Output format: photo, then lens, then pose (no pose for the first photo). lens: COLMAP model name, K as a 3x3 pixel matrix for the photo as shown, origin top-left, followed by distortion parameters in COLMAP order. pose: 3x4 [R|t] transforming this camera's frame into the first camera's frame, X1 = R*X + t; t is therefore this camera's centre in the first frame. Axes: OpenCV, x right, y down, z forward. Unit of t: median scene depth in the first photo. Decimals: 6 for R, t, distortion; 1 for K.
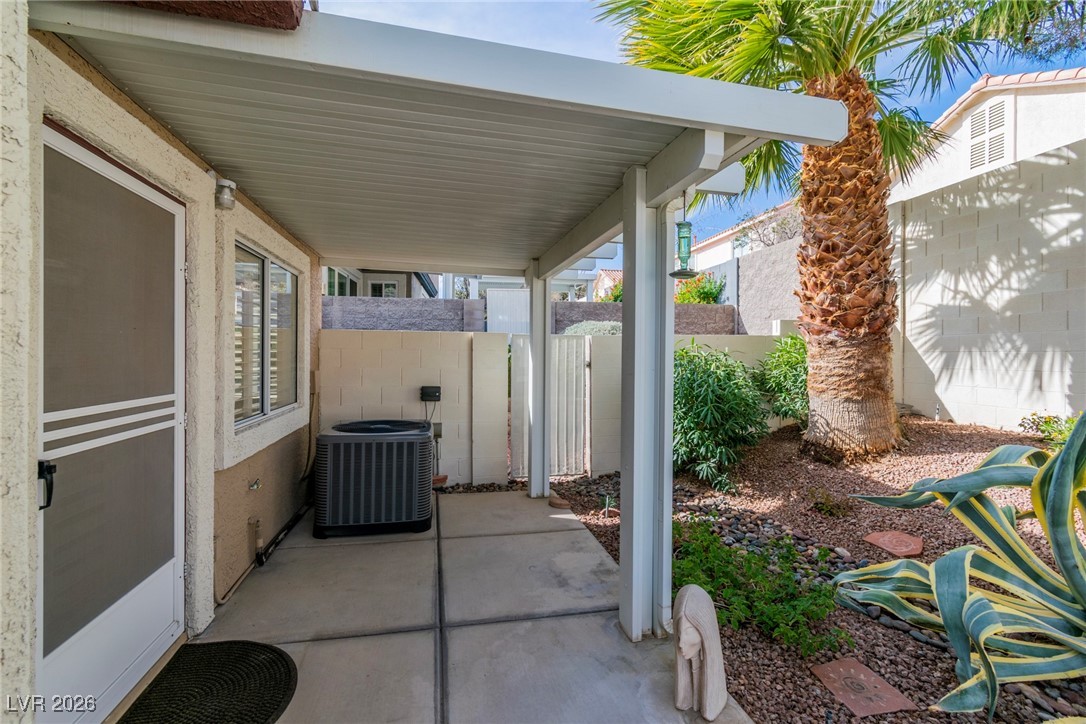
lens RADIAL K [[479.7, 0, 545.4], [0, 479.7, 357.8], [0, 0, 1]] dist [0.011510, -0.000262]
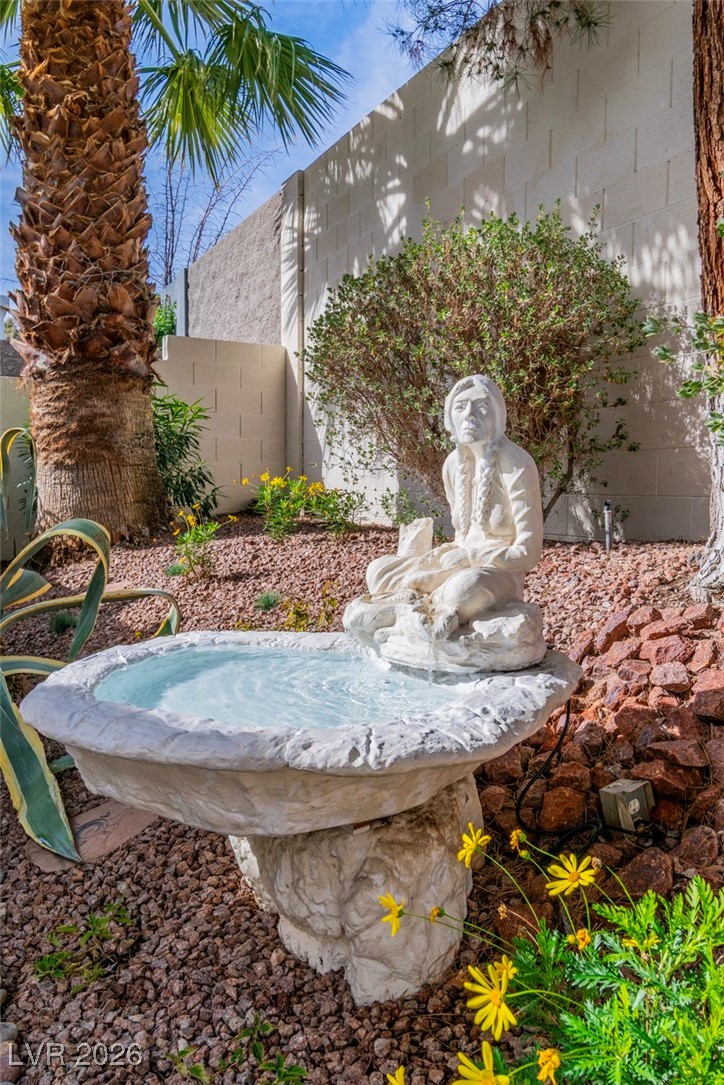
lens RADIAL K [[904.3, 0, 357.8], [0, 904.3, 569.1], [0, 0, 1]] dist [0.004788, -0.001490]
pose [[0.970255, -0.012618, 0.241757, 0.707947], [-0.007734, 0.996515, 0.083050, 0.118982], [-0.241962, -0.082449, 0.966776, -0.248384]]
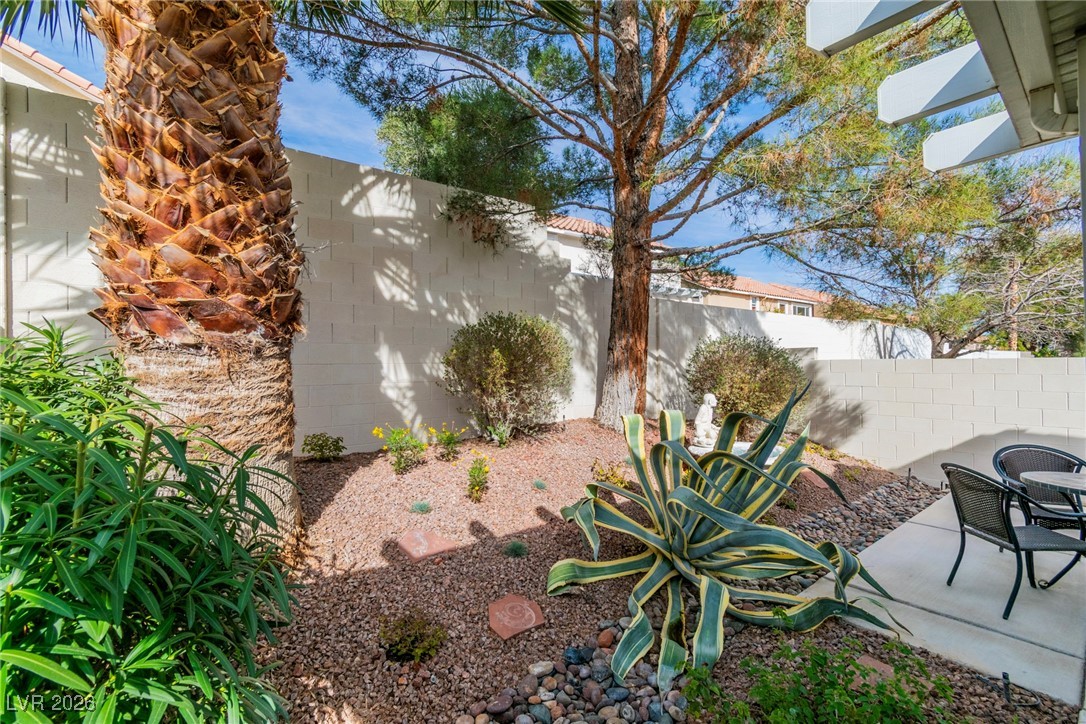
lens RADIAL K [[480.8, 0, 544.7], [0, 480.8, 352.2], [0, 0, 1]] dist [0.009043, -0.000473]
pose [[-0.430179, 0.020226, 0.902517, 0.012114], [0.007305, 0.999794, -0.018924, -0.016097], [-0.902714, -0.001548, -0.430239, 0.947196]]
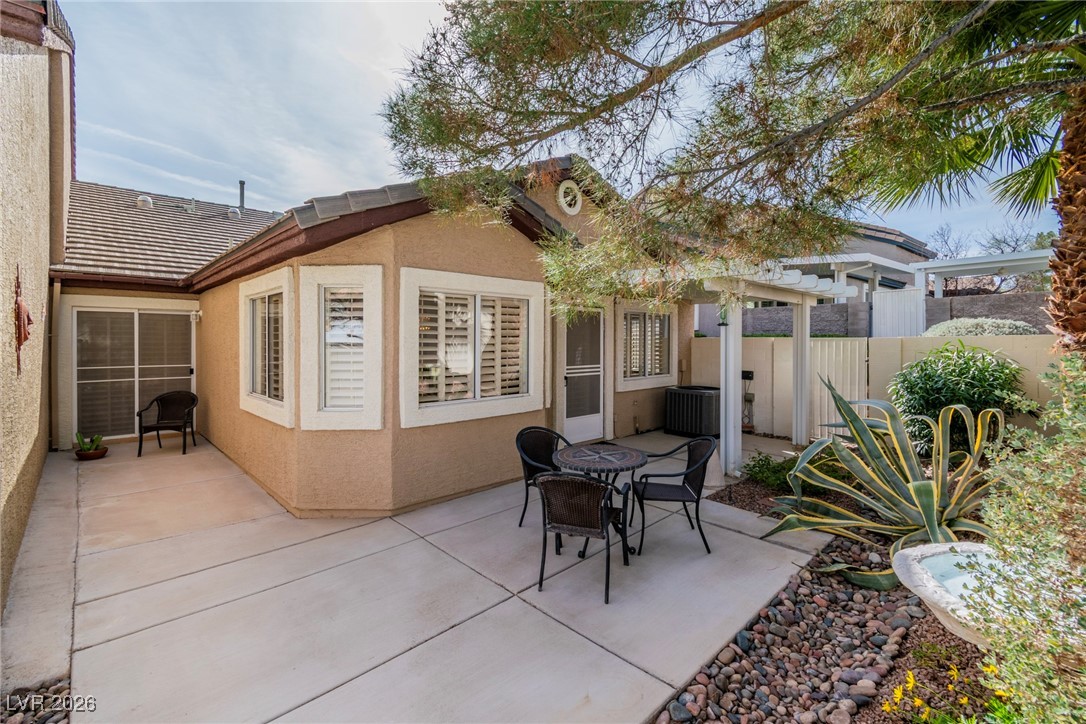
lens RADIAL K [[482.2, 0, 538.5], [0, 482.2, 342.6], [0, 0, 1]] dist [0.000294, -0.000545]
pose [[0.498455, -0.002696, -0.866911, 0.930061], [-0.003467, 0.999981, -0.005103, -0.029444], [0.866908, 0.005549, 0.498436, -0.506623]]
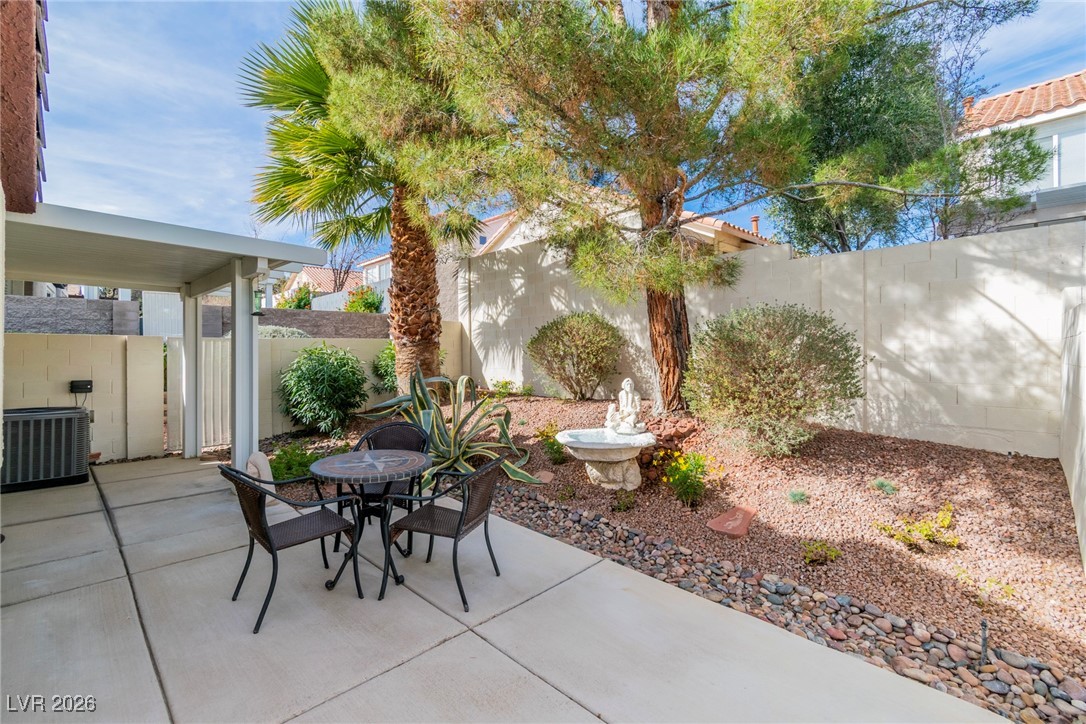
lens RADIAL K [[480.8, 0, 544.7], [0, 480.8, 352.2], [0, 0, 1]] dist [0.009043, -0.000473]
pose [[0.843045, -0.010463, 0.537741, 0.096654], [0.014187, 0.999895, -0.002787, 0.008842], [-0.537655, 0.009979, 0.843106, -0.709827]]
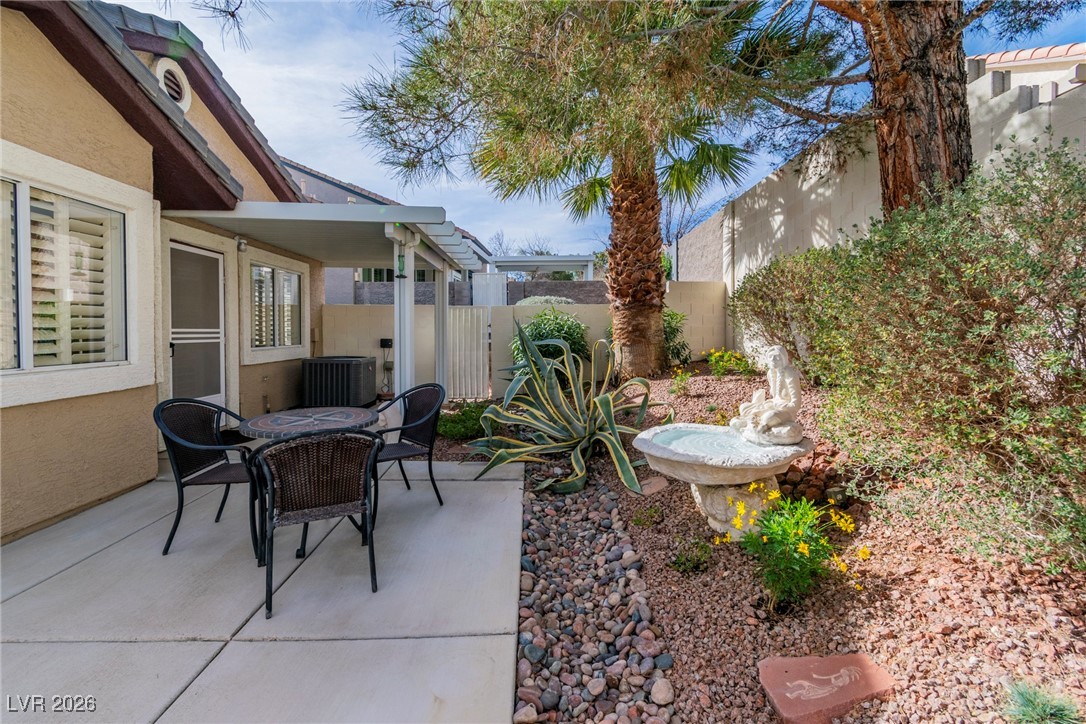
lens RADIAL K [[485.3, 0, 545.5], [0, 485.3, 342.4], [0, 0, 1]] dist [0.005268, -0.000255]
pose [[0.979249, -0.001092, -0.202656, 0.685528], [0.004422, 0.999863, 0.015979, 0.052994], [0.202610, -0.016544, 0.979120, -0.556677]]
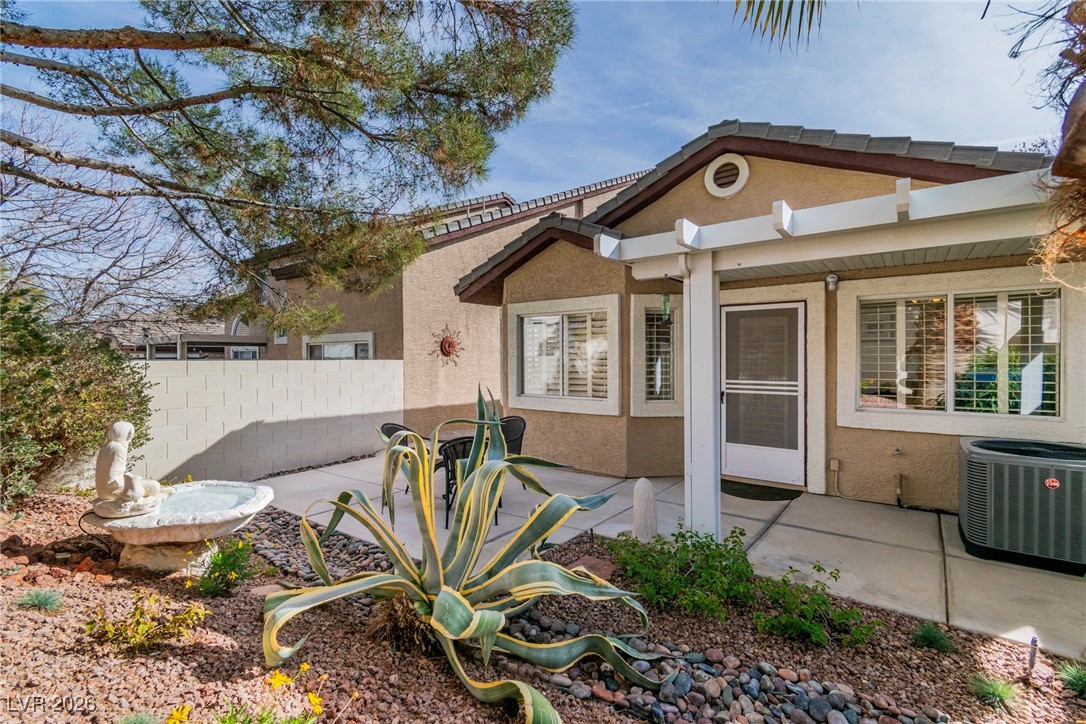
lens RADIAL K [[480.8, 0, 544.7], [0, 480.8, 352.2], [0, 0, 1]] dist [0.009043, -0.000473]
pose [[-0.772290, -0.005349, -0.635248, 0.824539], [-0.003988, 0.999986, -0.003572, -0.028297], [0.635258, -0.000225, -0.772300, 0.979267]]
